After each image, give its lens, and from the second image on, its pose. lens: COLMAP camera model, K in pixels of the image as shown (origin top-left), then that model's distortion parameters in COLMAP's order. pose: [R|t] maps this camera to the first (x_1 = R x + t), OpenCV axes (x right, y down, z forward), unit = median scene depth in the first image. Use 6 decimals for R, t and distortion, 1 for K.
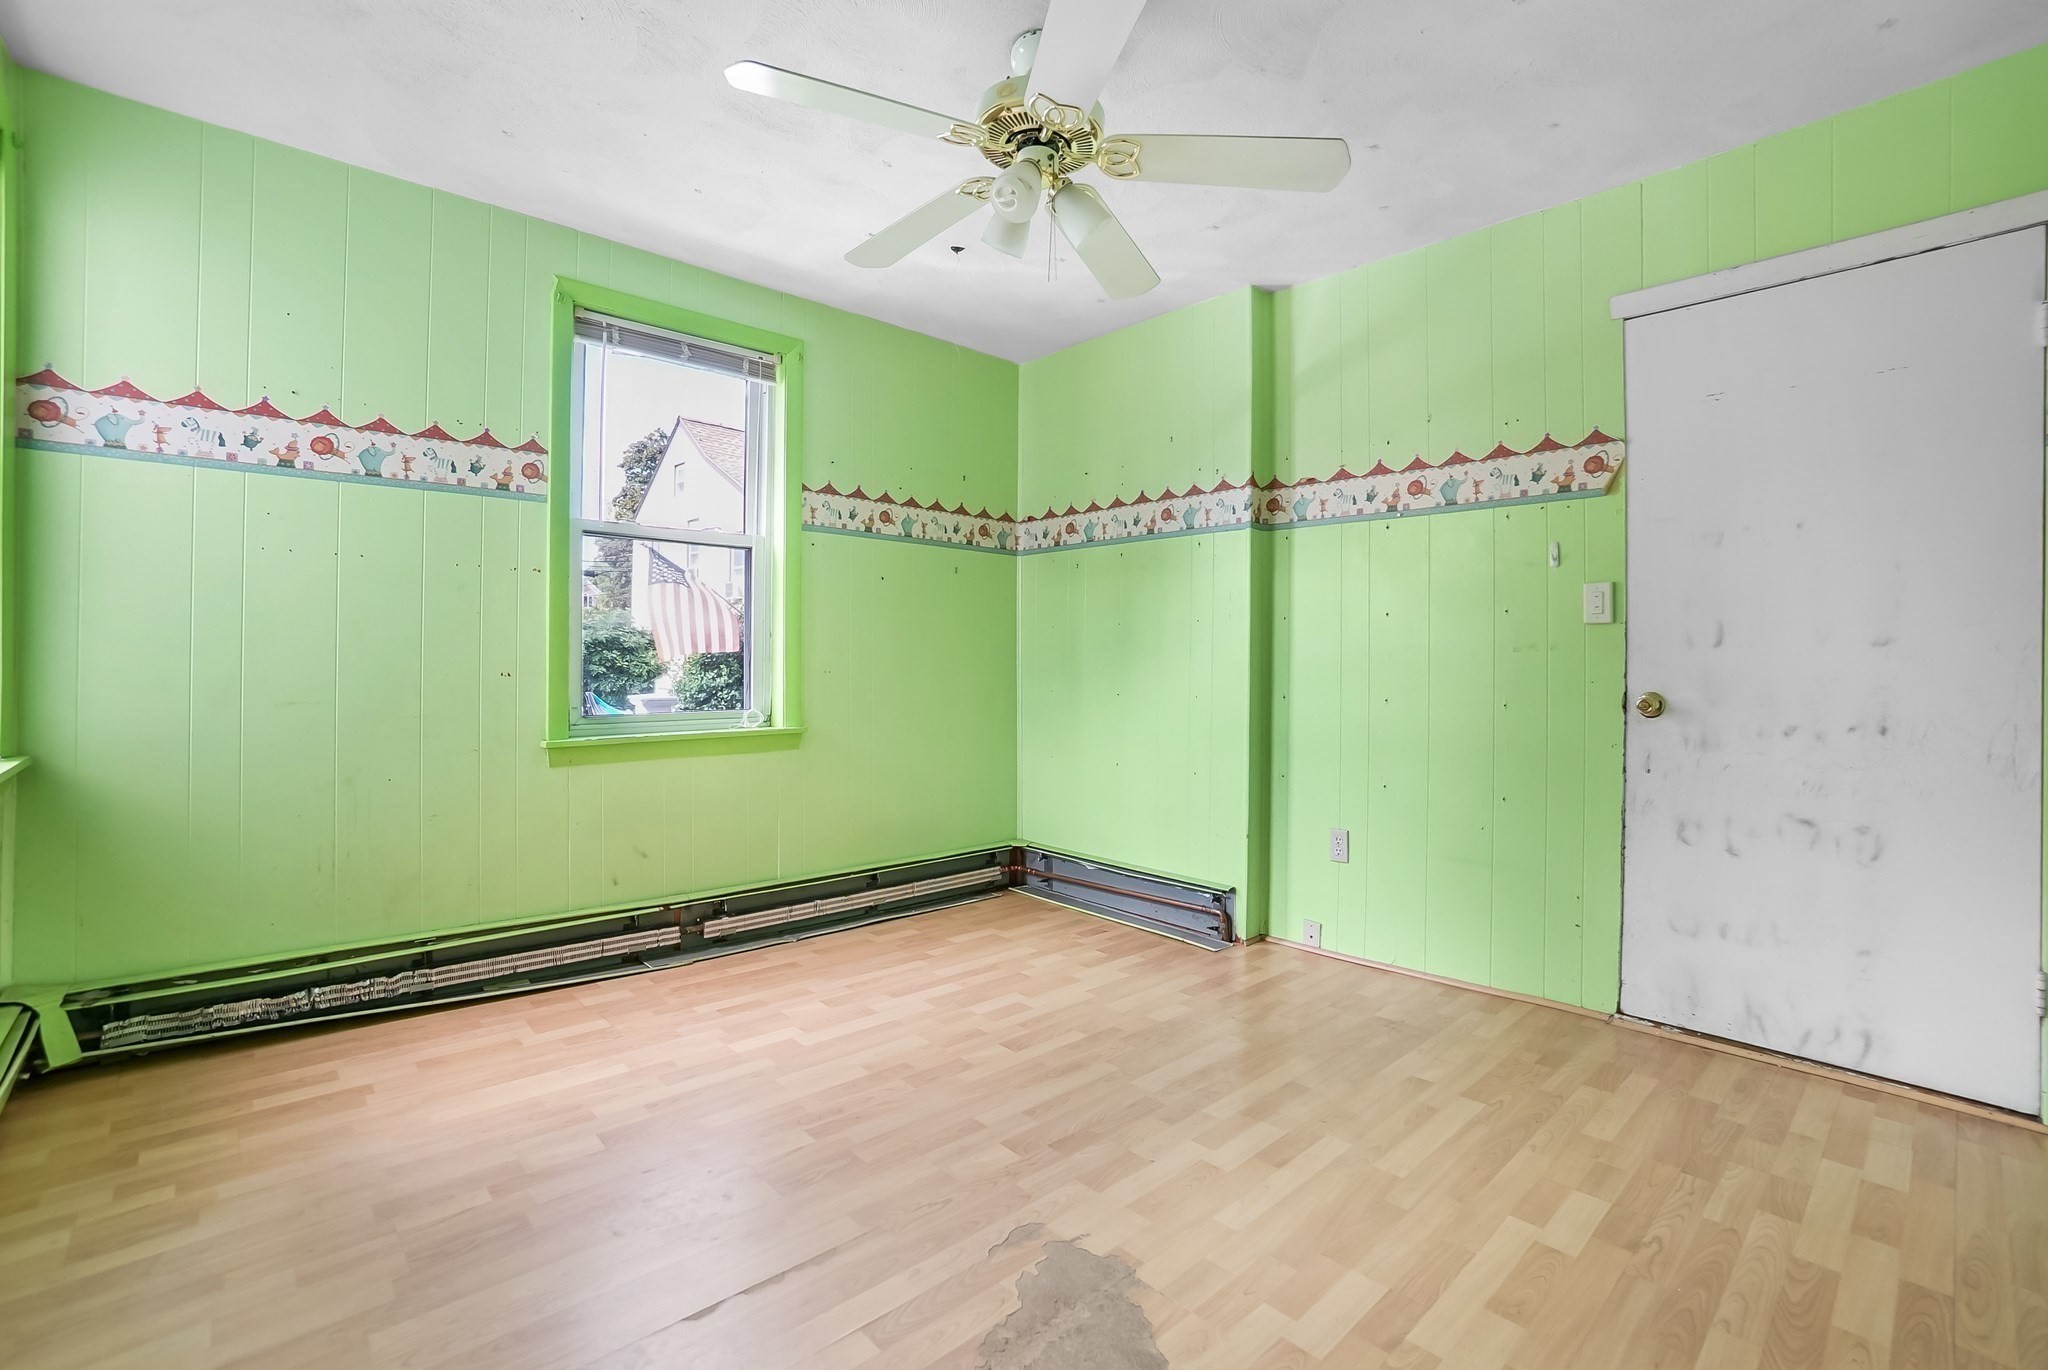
lens RADIAL K [[905.7, 0, 1009.9], [0, 905.7, 673.7], [0, 0, 1]] dist [-0.064545, 0.020399]
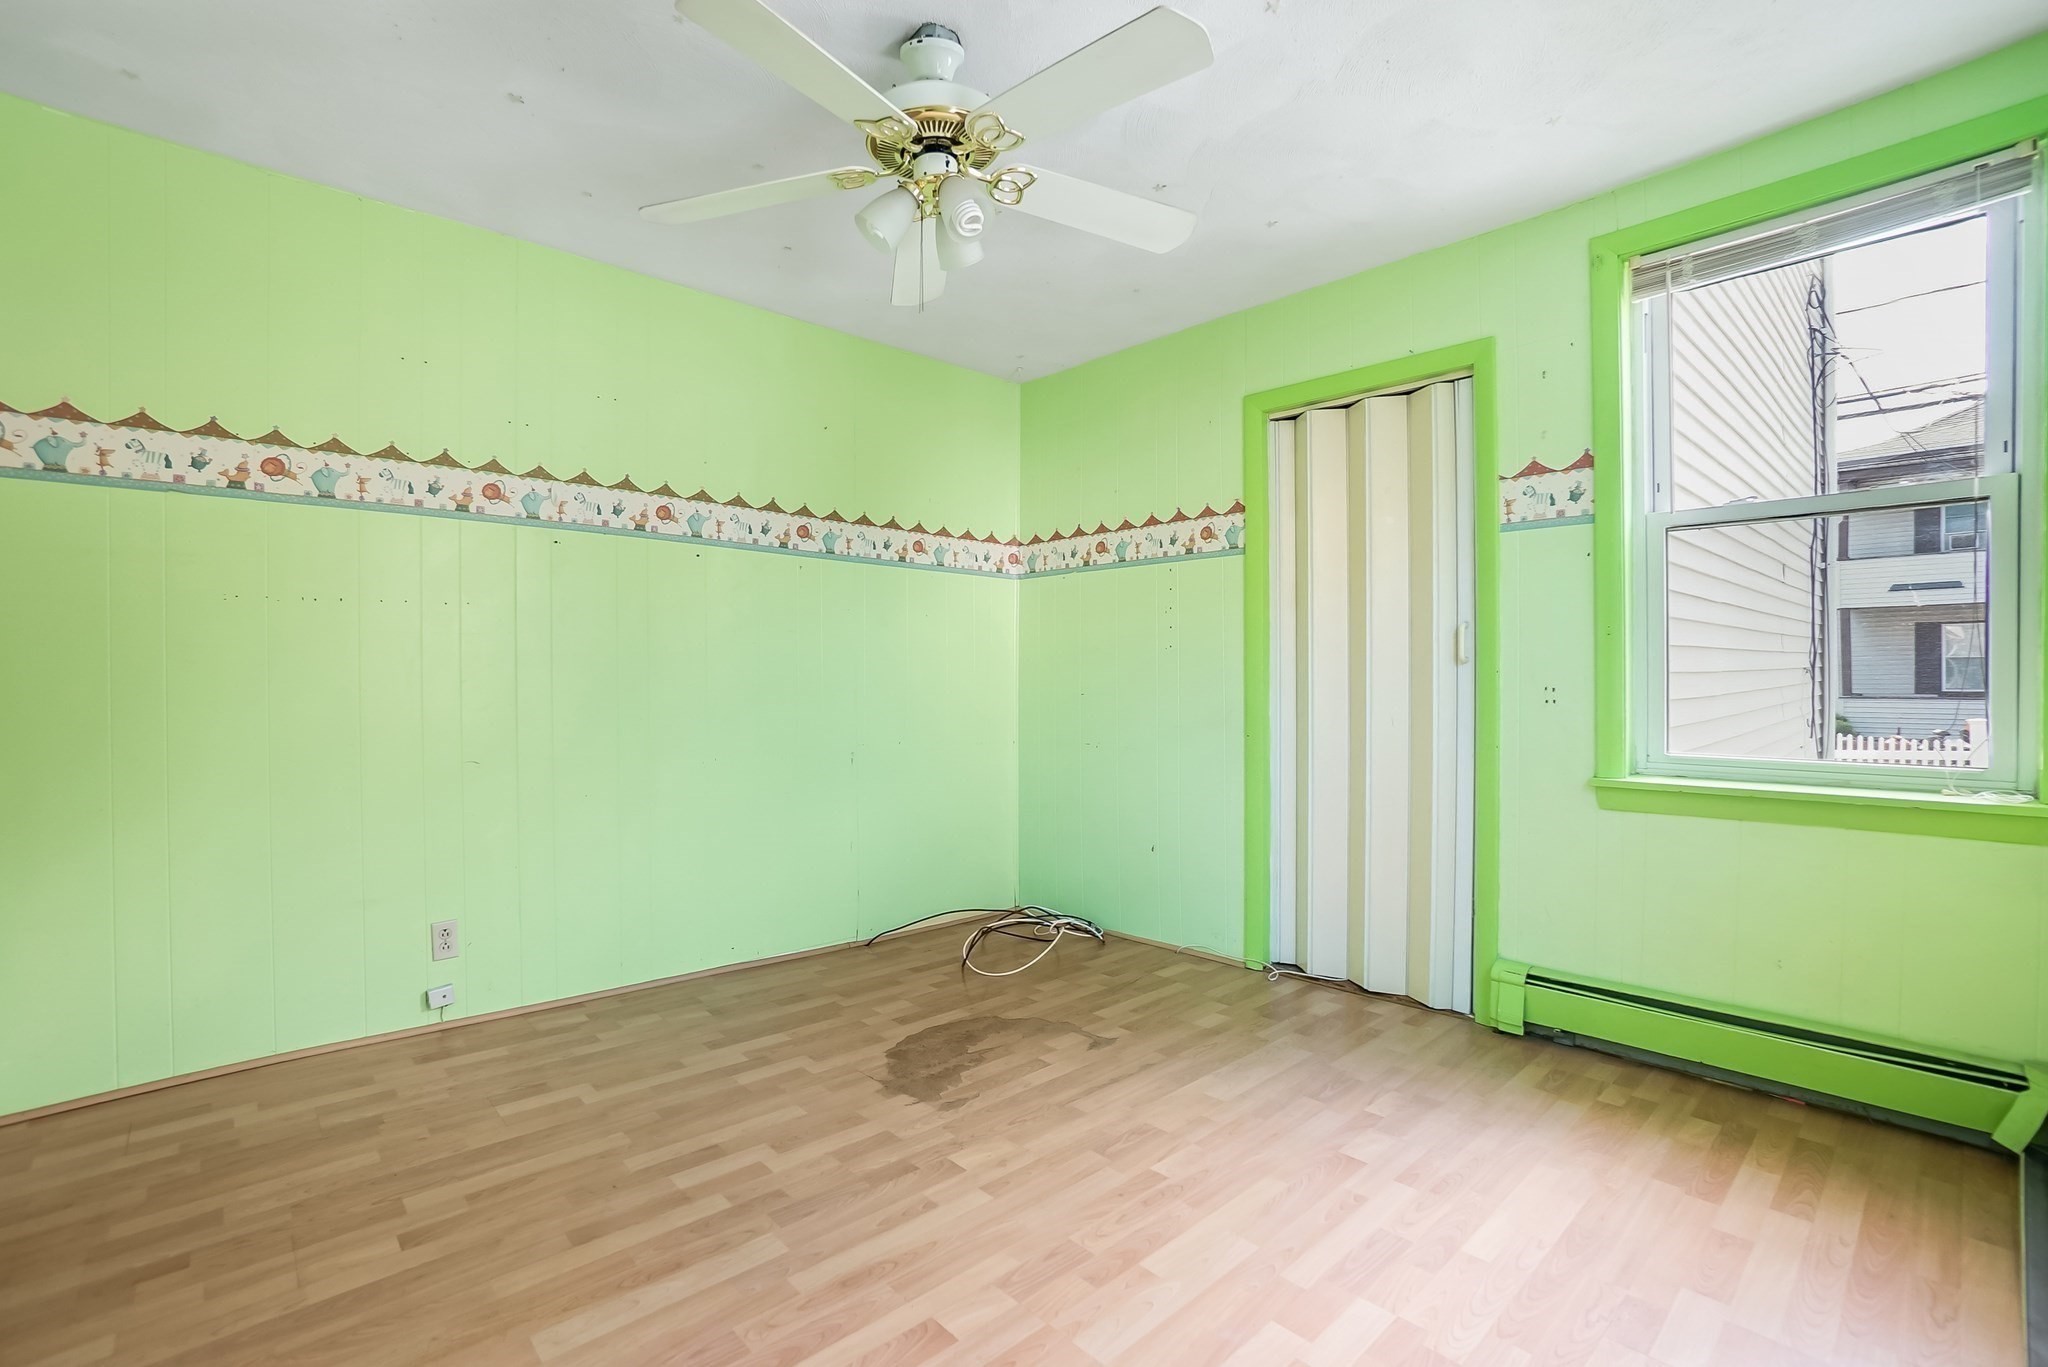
lens RADIAL K [[905.7, 0, 1009.9], [0, 905.7, 672.2], [0, 0, 1]] dist [-0.064545, 0.020399]
pose [[-0.999965, -0.008301, -0.000338, -0.056386], [-0.008303, 0.999957, 0.004178, -0.040194], [0.000303, 0.004181, -0.999991, 2.031223]]
